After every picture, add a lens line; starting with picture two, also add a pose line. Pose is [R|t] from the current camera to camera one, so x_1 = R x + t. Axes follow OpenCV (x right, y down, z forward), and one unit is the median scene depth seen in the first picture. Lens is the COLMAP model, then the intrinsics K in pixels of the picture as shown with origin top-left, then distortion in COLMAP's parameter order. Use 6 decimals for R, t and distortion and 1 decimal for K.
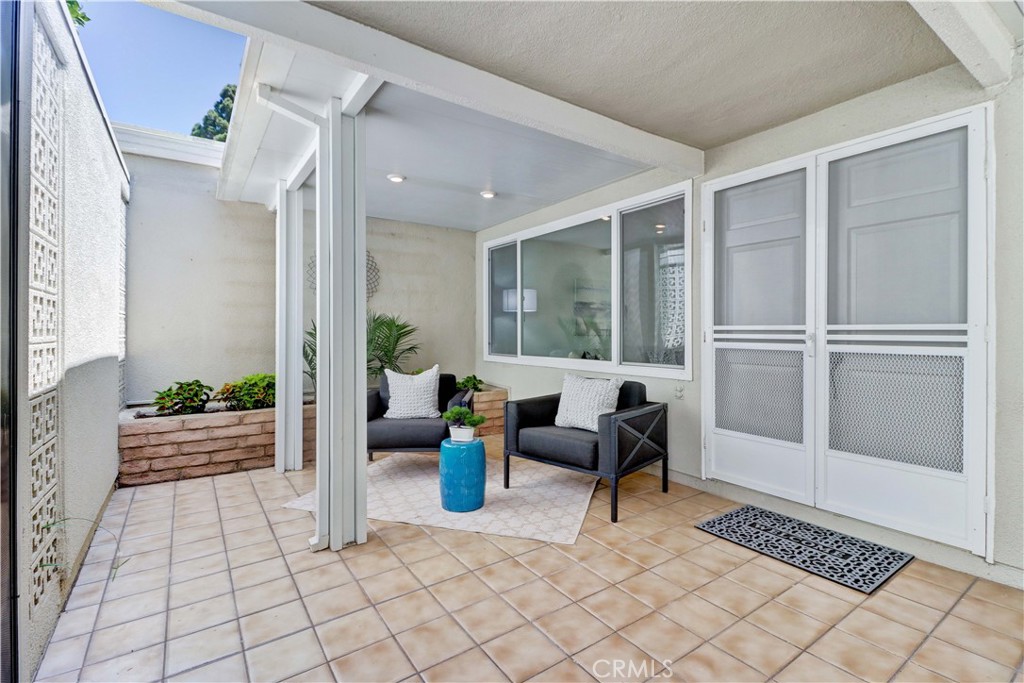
lens RADIAL K [[474.7, 0, 516.7], [0, 474.7, 334.6], [0, 0, 1]] dist [0.005131, -0.000164]
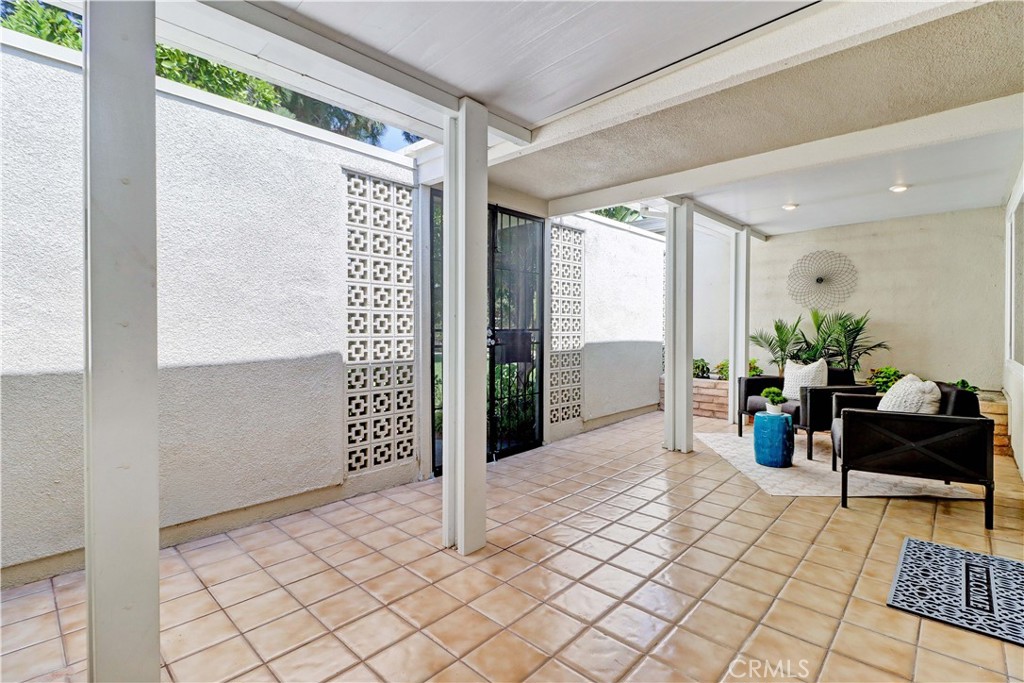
lens RADIAL K [[474.7, 0, 516.7], [0, 474.7, 334.6], [0, 0, 1]] dist [0.005131, -0.000164]
pose [[0.206408, 0.013373, -0.978375, 1.001495], [-0.004013, 0.999910, 0.012821, -0.007307], [0.978458, 0.001280, 0.206443, 0.045079]]
